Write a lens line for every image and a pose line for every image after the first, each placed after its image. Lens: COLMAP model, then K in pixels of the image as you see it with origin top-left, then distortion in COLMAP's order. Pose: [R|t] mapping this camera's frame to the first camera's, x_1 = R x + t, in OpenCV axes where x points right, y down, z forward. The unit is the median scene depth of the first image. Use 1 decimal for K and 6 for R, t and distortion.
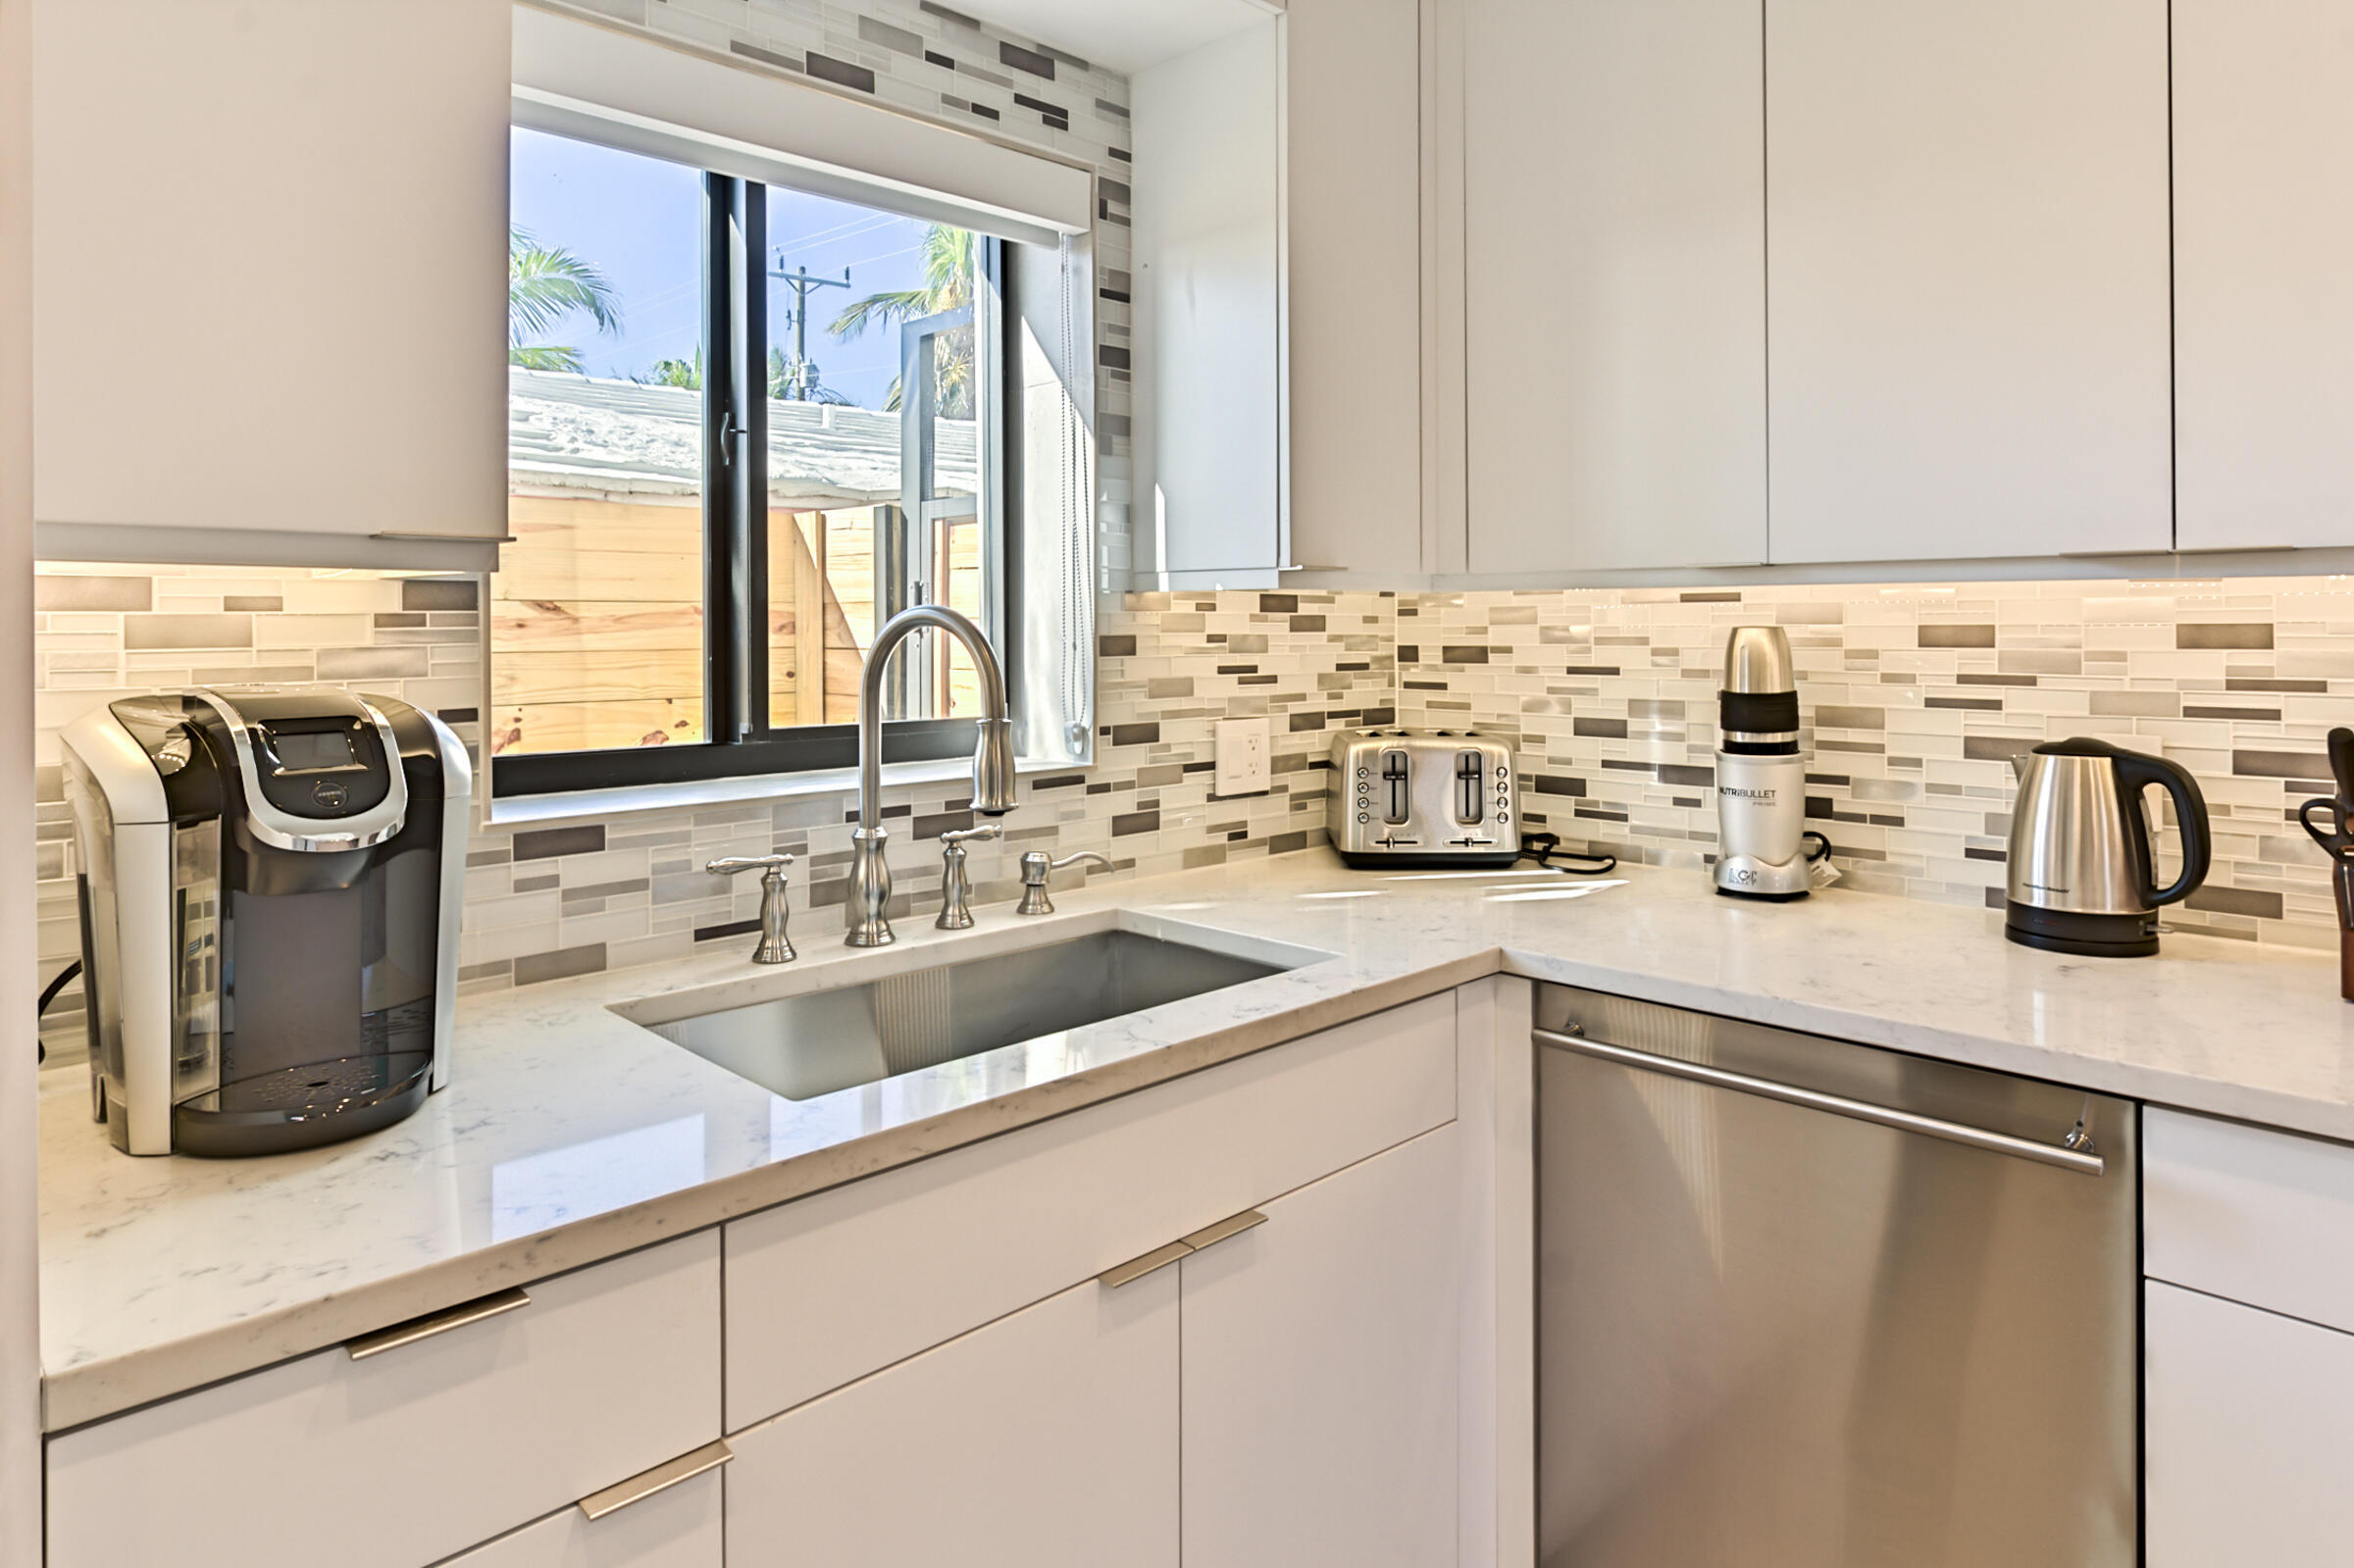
lens RADIAL K [[1384.7, 0, 1196.8], [0, 1384.7, 617.4], [0, 0, 1]] dist [-0.017805, 0.009113]
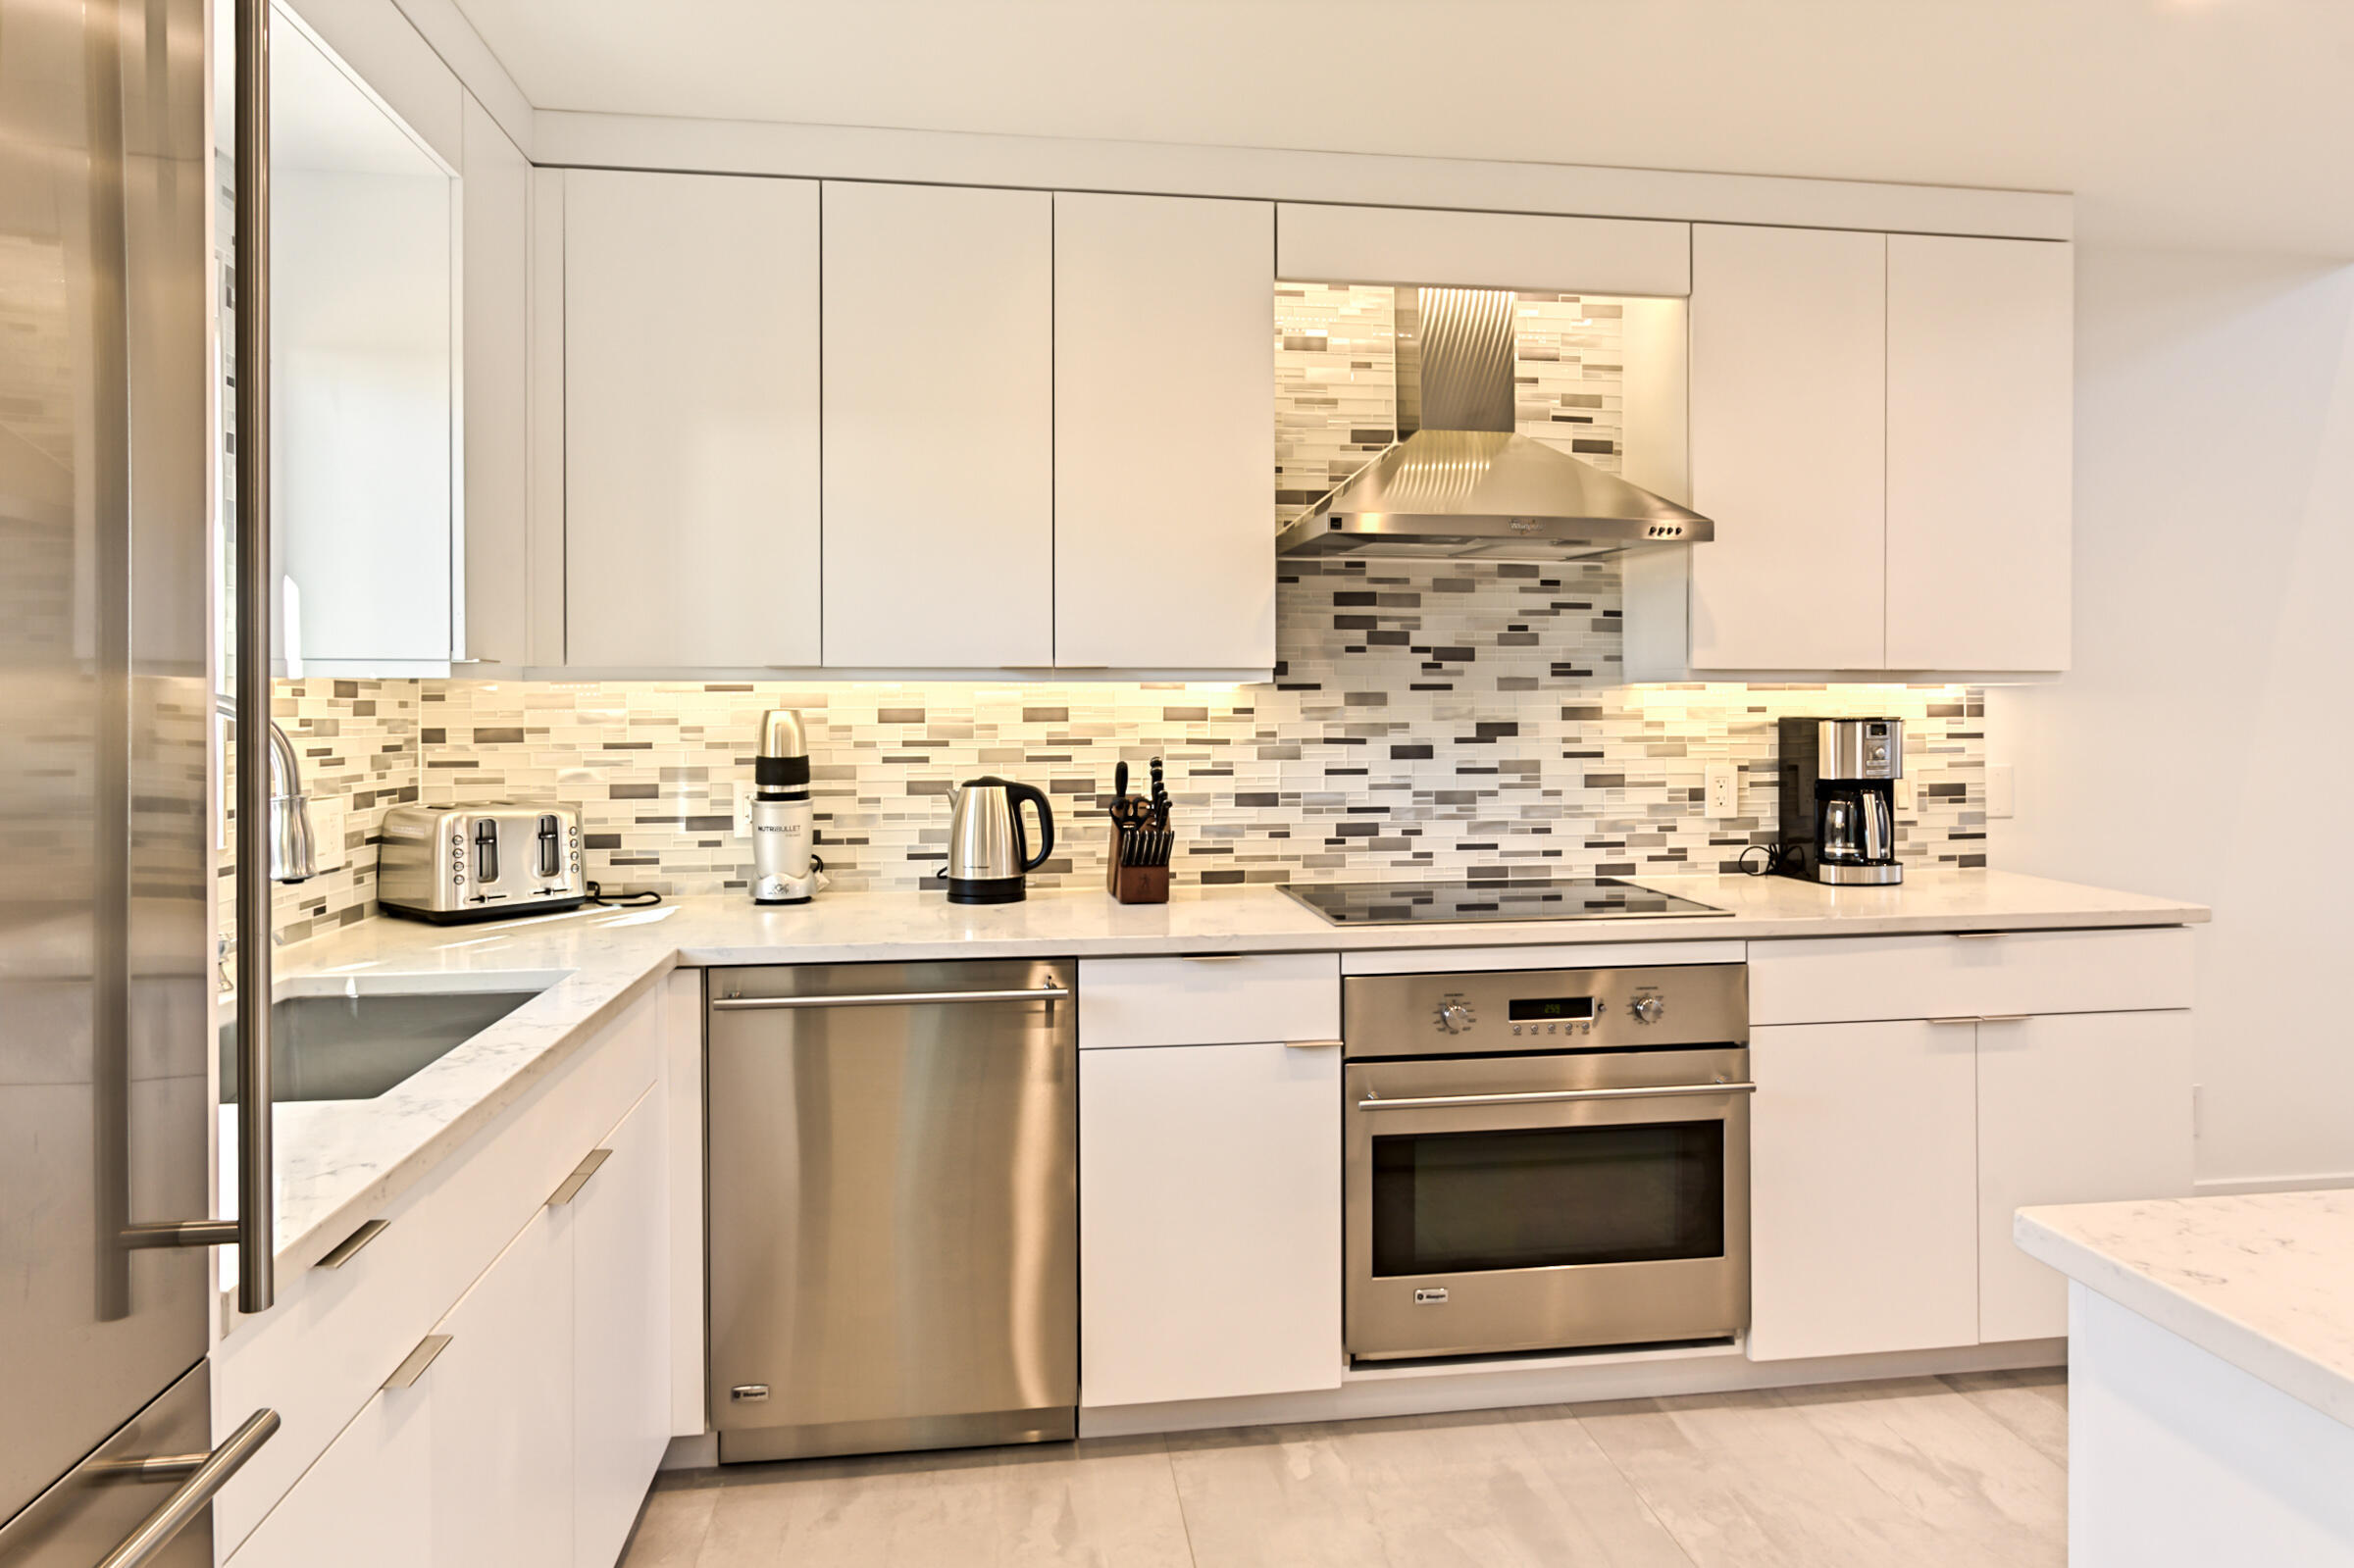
lens RADIAL K [[1422.2, 0, 1185.3], [0, 1422.2, 705.5], [0, 0, 1]] dist [-0.012209, 0.004808]
pose [[0.601549, 0.000321, 0.798836, -0.476932], [-0.002214, 0.999997, 0.001265, -0.000422], [-0.798833, -0.002529, 0.601548, -0.181841]]
